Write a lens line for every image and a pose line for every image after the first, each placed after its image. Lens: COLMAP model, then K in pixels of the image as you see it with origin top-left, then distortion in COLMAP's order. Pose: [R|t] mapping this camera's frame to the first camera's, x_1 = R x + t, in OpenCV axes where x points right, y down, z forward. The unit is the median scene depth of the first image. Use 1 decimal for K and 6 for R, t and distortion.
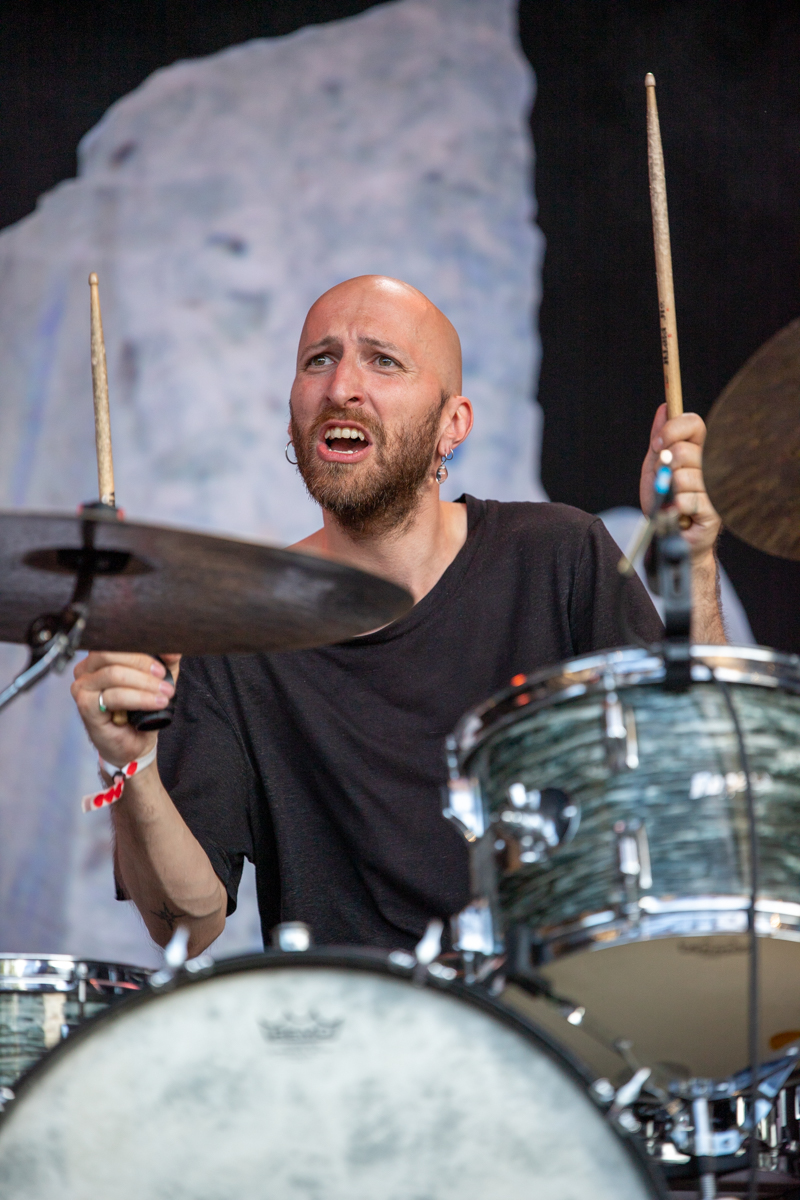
lens RADIAL K [[6614.9, 0, 400.0], [0, 6614.9, 600.0], [0, 0, 1]] dist [1.709421, -5.977647]
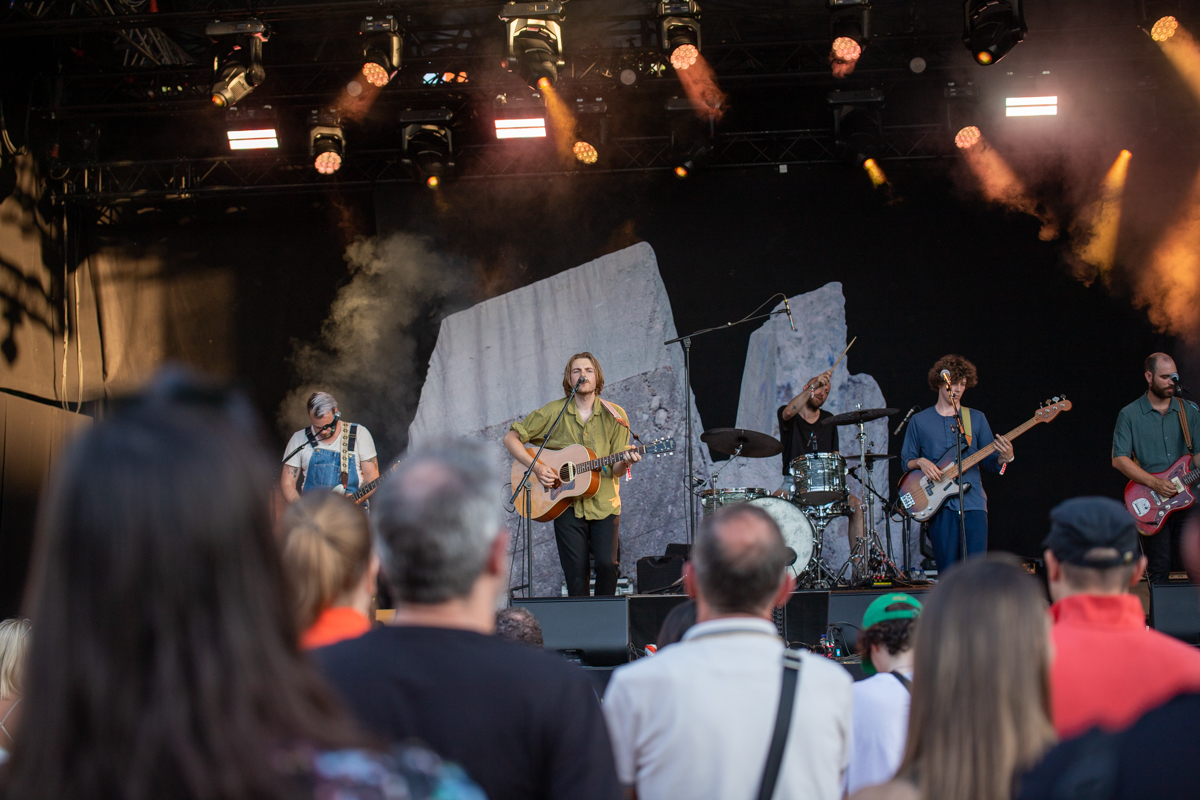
lens RADIAL K [[2394.1, 0, 600.0], [0, 2394.1, 400.0], [0, 0, 1]] dist [0.003425, 0.009919]
pose [[0.981606, -0.027810, -0.188883, 0.207665], [0.051327, 0.991351, 0.120784, -0.260367], [0.183890, -0.128257, 0.974543, -1.141945]]
